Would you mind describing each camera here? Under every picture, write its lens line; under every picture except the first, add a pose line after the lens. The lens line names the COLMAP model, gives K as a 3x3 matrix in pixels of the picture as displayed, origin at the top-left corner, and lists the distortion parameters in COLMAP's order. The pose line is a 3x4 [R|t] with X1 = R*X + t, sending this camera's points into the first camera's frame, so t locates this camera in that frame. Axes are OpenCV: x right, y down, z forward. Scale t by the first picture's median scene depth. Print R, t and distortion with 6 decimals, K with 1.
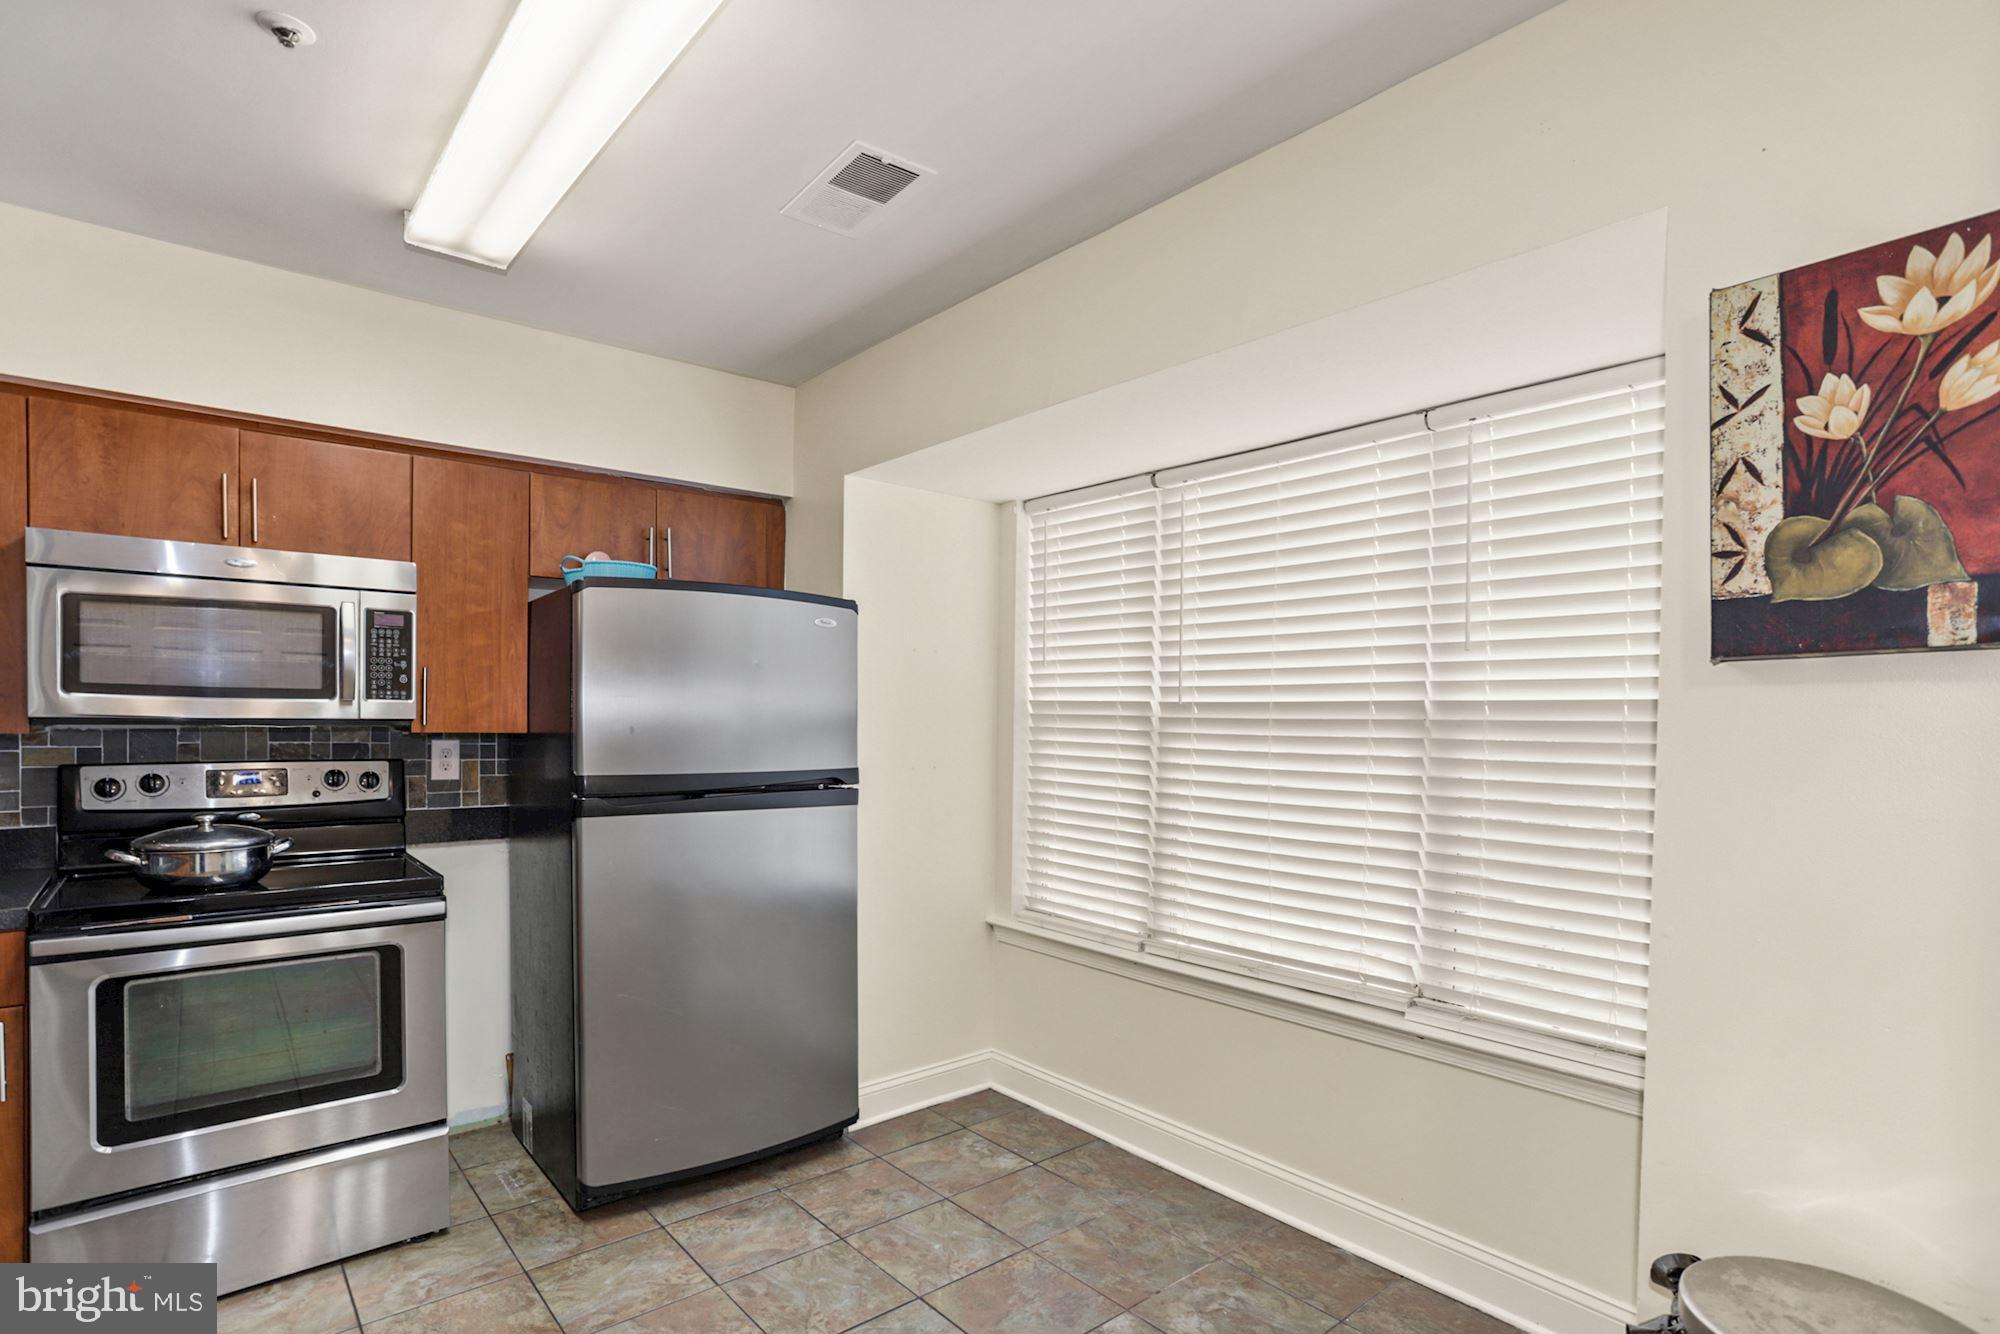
lens RADIAL K [[988.9, 0, 1023.5], [0, 988.9, 739.0], [0, 0, 1]] dist [-0.045505, 0.021179]
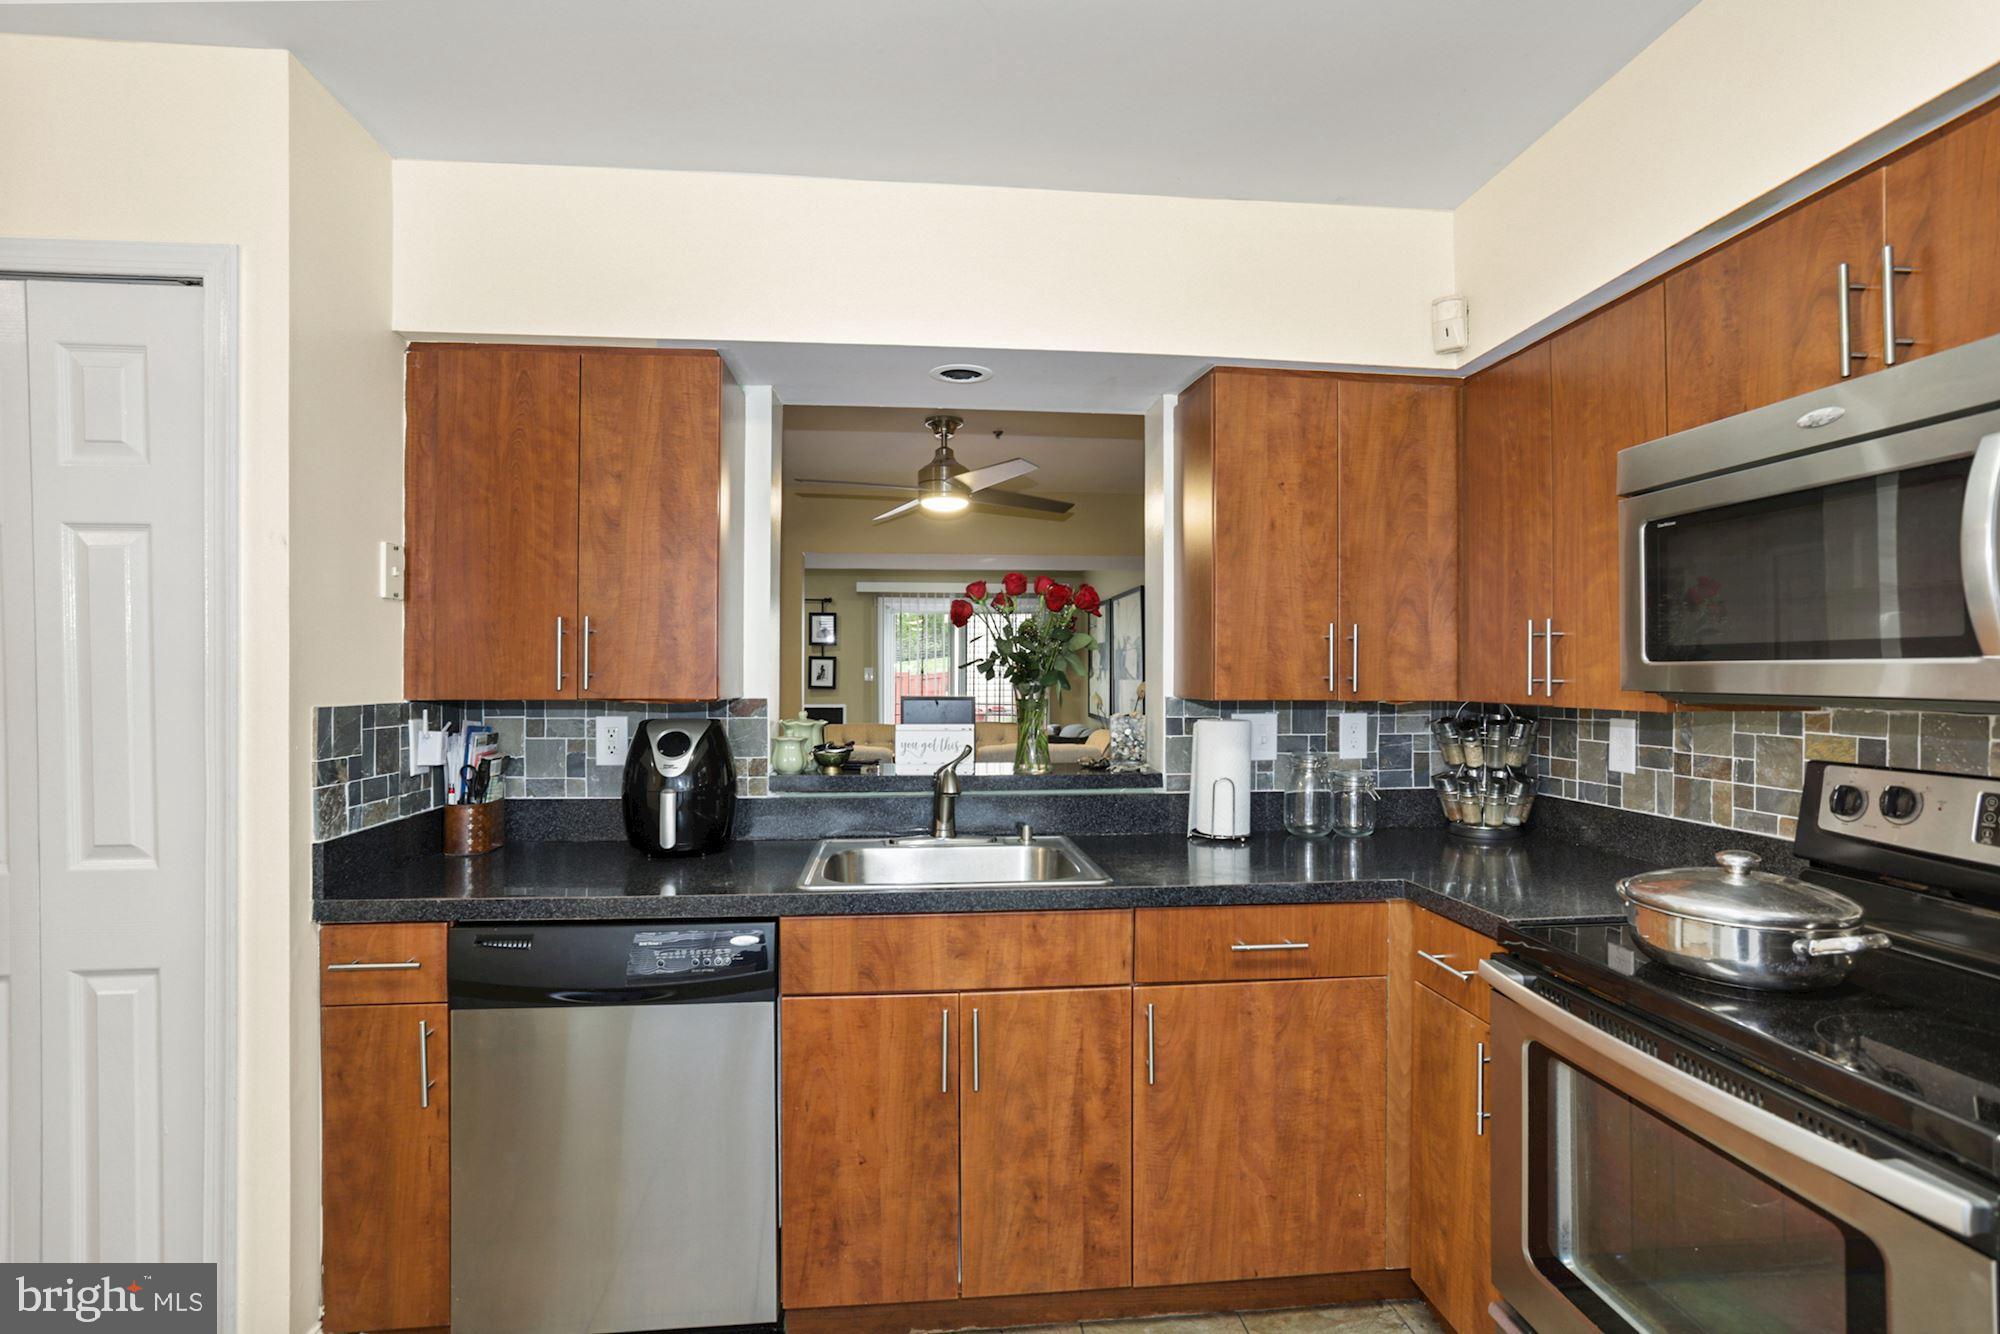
lens RADIAL K [[988.9, 0, 984.4], [0, 988.9, 673.4], [0, 0, 1]] dist [-0.045505, 0.021179]
pose [[-0.575606, -0.012125, -0.817637, -0.060430], [-0.026378, 0.999645, 0.003746, -0.020218], [0.817302, 0.023724, -0.575722, 0.792816]]
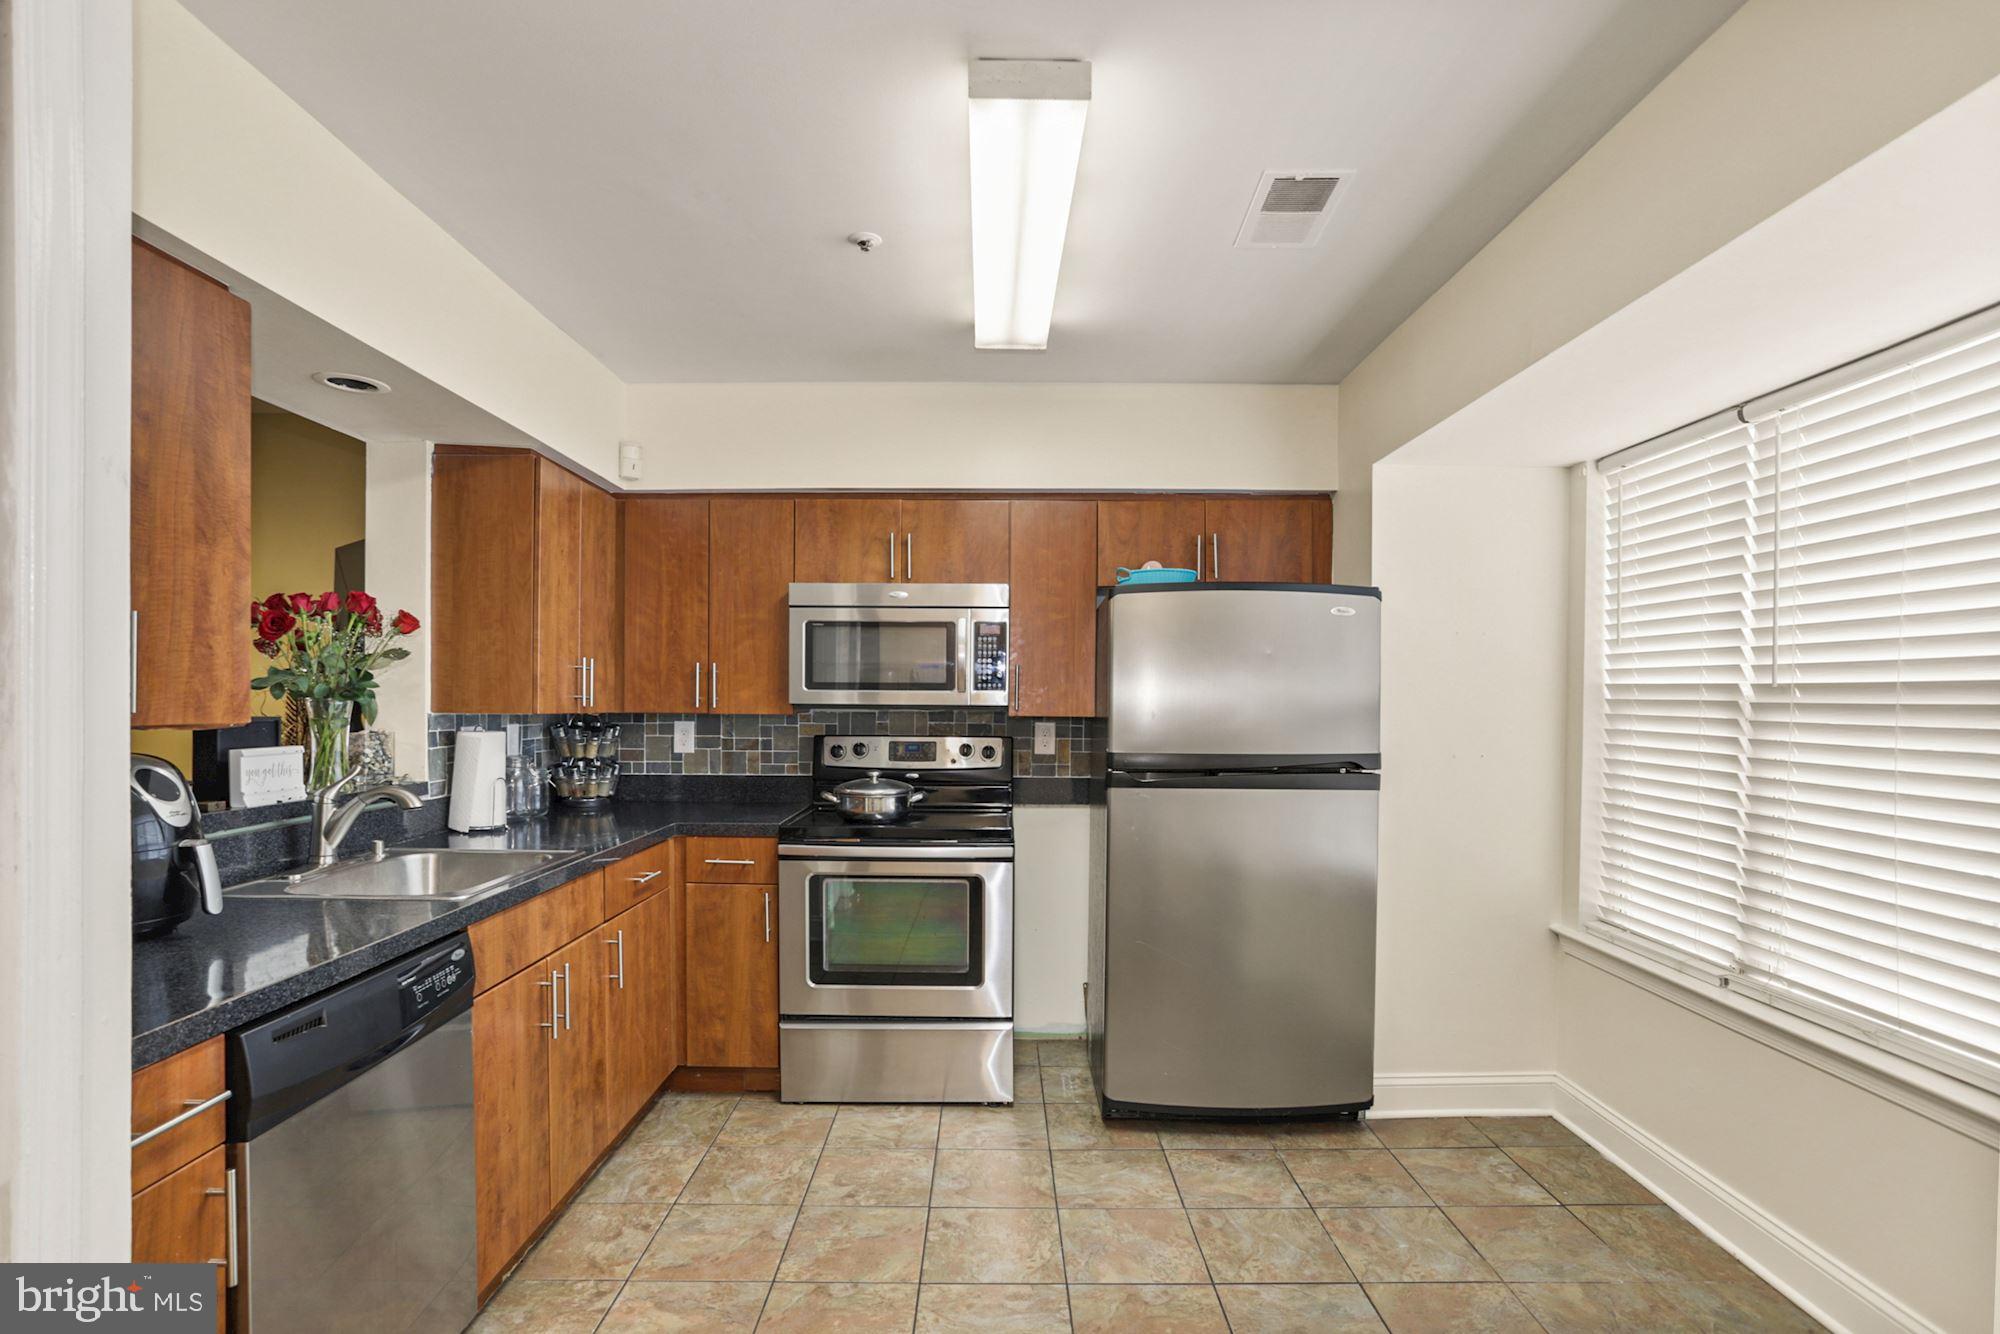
lens RADIAL K [[988.9, 0, 1012.9], [0, 988.9, 713.6], [0, 0, 1]] dist [-0.045505, 0.021179]
pose [[0.767044, 0.004417, -0.641580, 0.215199], [-0.013148, 0.999875, -0.008834, 0.002195], [0.641460, 0.015212, 0.767006, -0.000921]]
